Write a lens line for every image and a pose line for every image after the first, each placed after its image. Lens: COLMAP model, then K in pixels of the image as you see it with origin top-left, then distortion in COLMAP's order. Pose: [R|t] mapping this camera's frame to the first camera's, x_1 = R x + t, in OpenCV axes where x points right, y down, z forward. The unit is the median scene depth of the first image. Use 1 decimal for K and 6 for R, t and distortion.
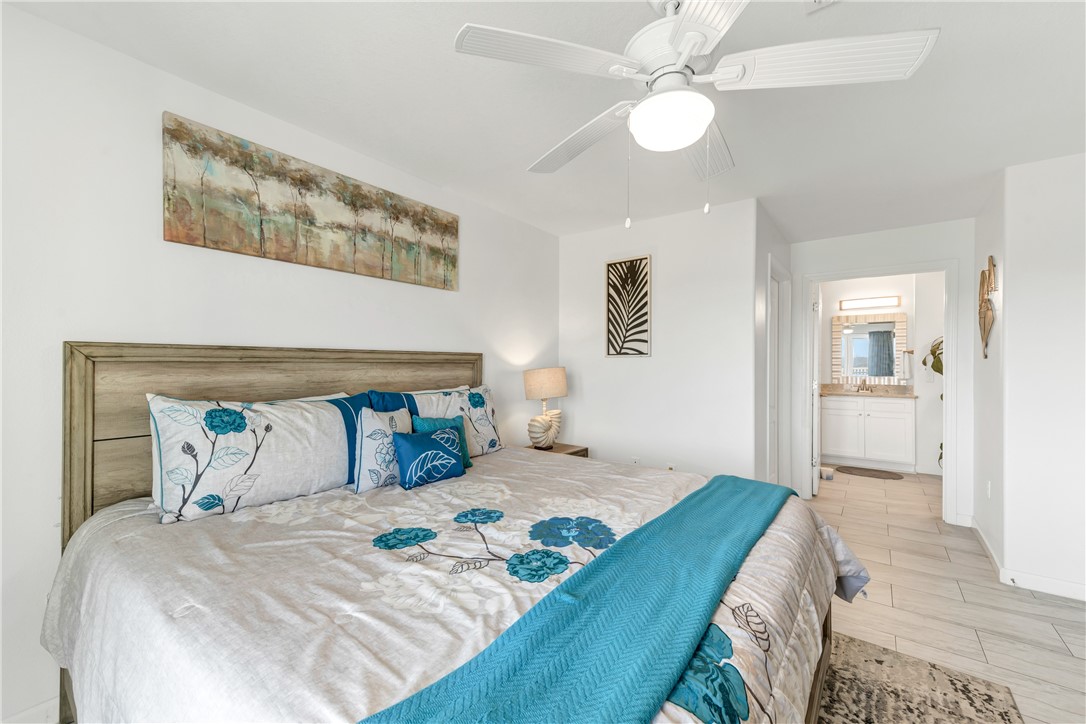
lens RADIAL K [[440.3, 0, 533.1], [0, 440.3, 363.5], [0, 0, 1]] dist [0.014403, -0.004208]
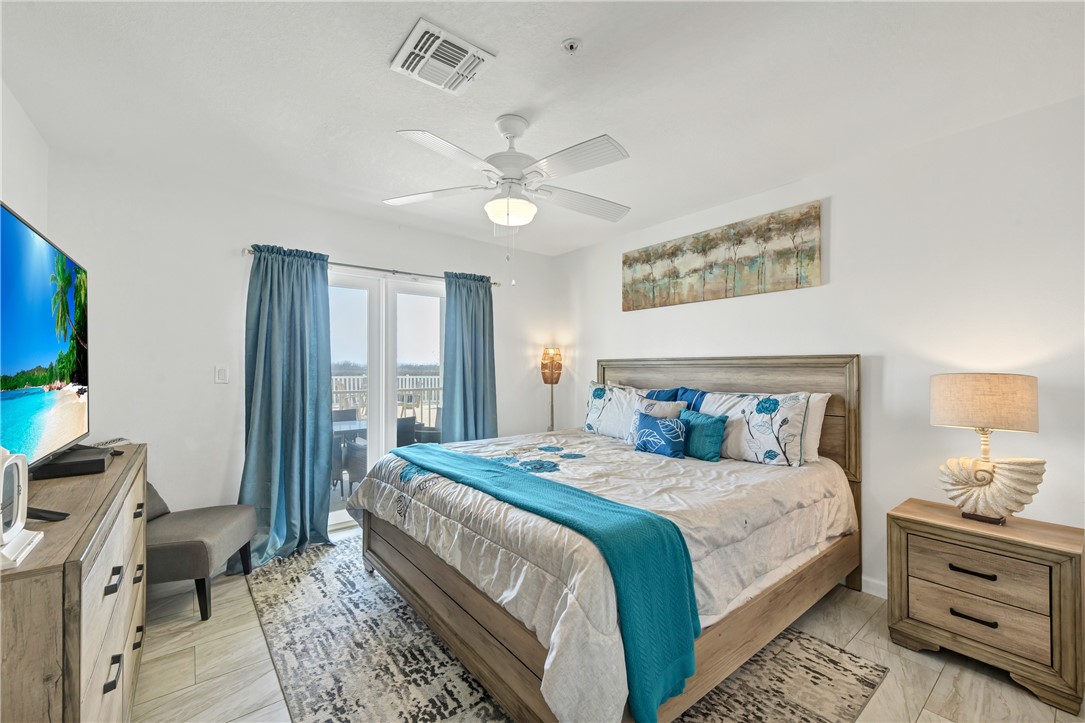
lens RADIAL K [[439.8, 0, 549.0], [0, 439.8, 366.0], [0, 0, 1]] dist [0.014403, -0.004208]
pose [[-0.232595, -0.005558, -0.972558, 0.996656], [0.001143, 0.999981, -0.005988, 0.002198], [0.972573, -0.002505, -0.232584, 0.834851]]
